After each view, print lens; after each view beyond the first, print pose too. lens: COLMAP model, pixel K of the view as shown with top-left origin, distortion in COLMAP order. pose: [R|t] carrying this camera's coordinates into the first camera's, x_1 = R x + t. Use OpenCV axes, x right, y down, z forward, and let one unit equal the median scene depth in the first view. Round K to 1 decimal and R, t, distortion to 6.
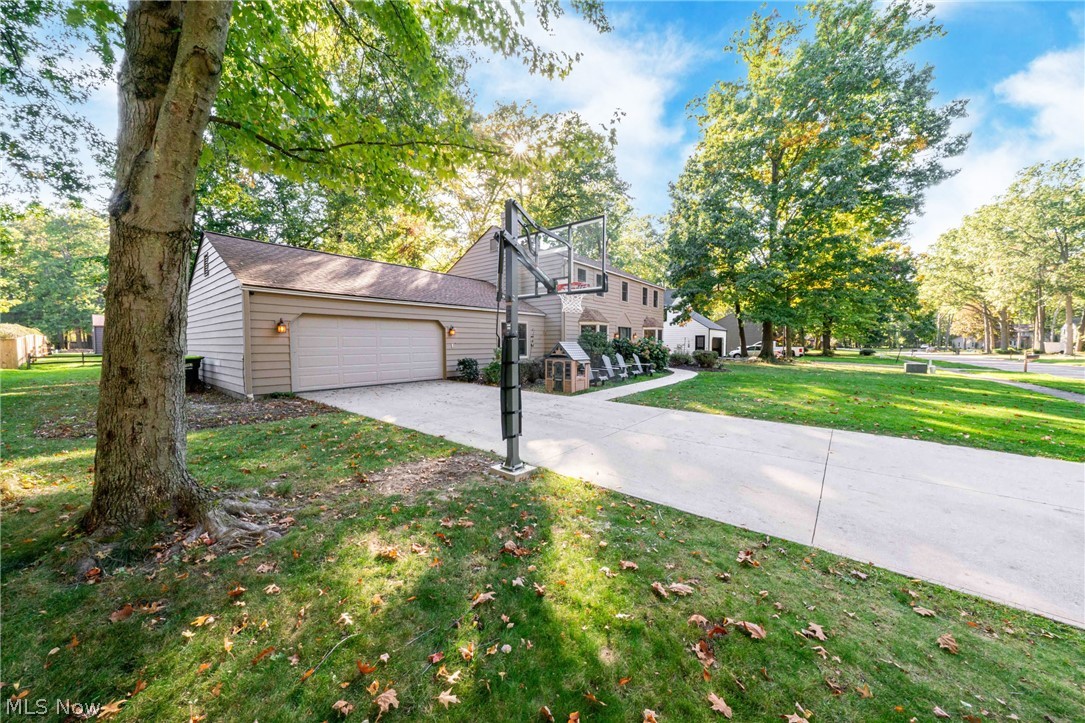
lens RADIAL K [[374.4, 0, 546.0], [0, 374.4, 358.8], [0, 0, 1]] dist [-0.006633, -0.000182]
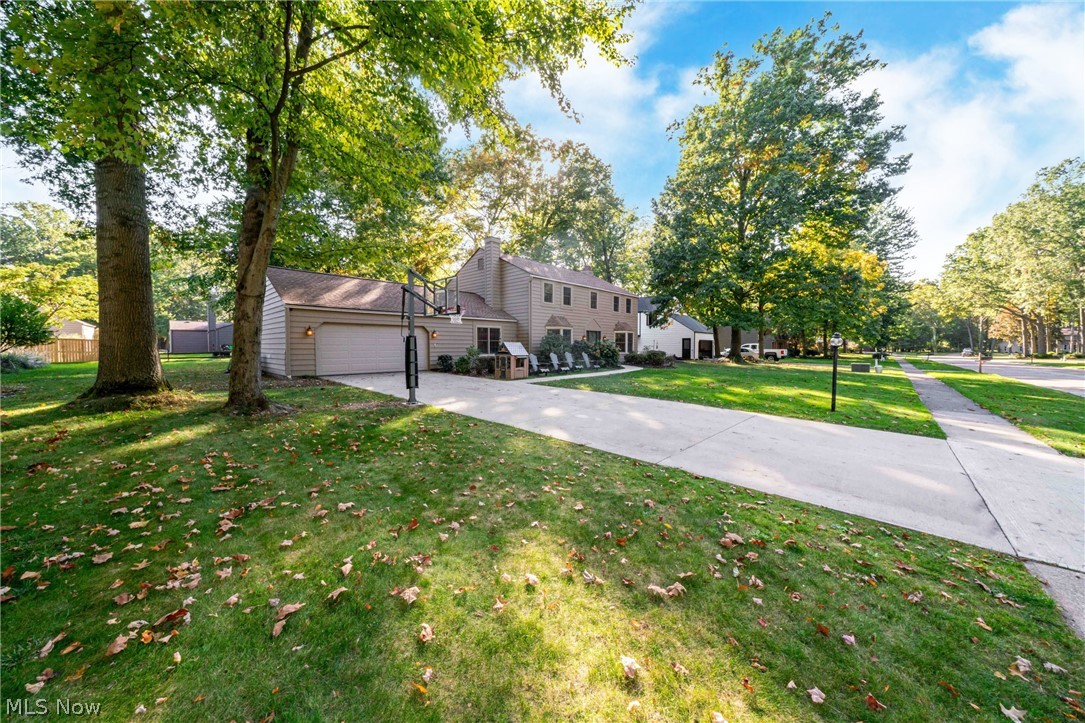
lens RADIAL K [[374.4, 0, 543.5], [0, 374.4, 359.1], [0, 0, 1]] dist [-0.006633, -0.000182]
pose [[0.996769, 0.005654, -0.080117, 0.148091], [-0.006245, 0.999955, -0.007128, 0.012914], [0.080073, 0.007605, 0.996760, -0.178021]]
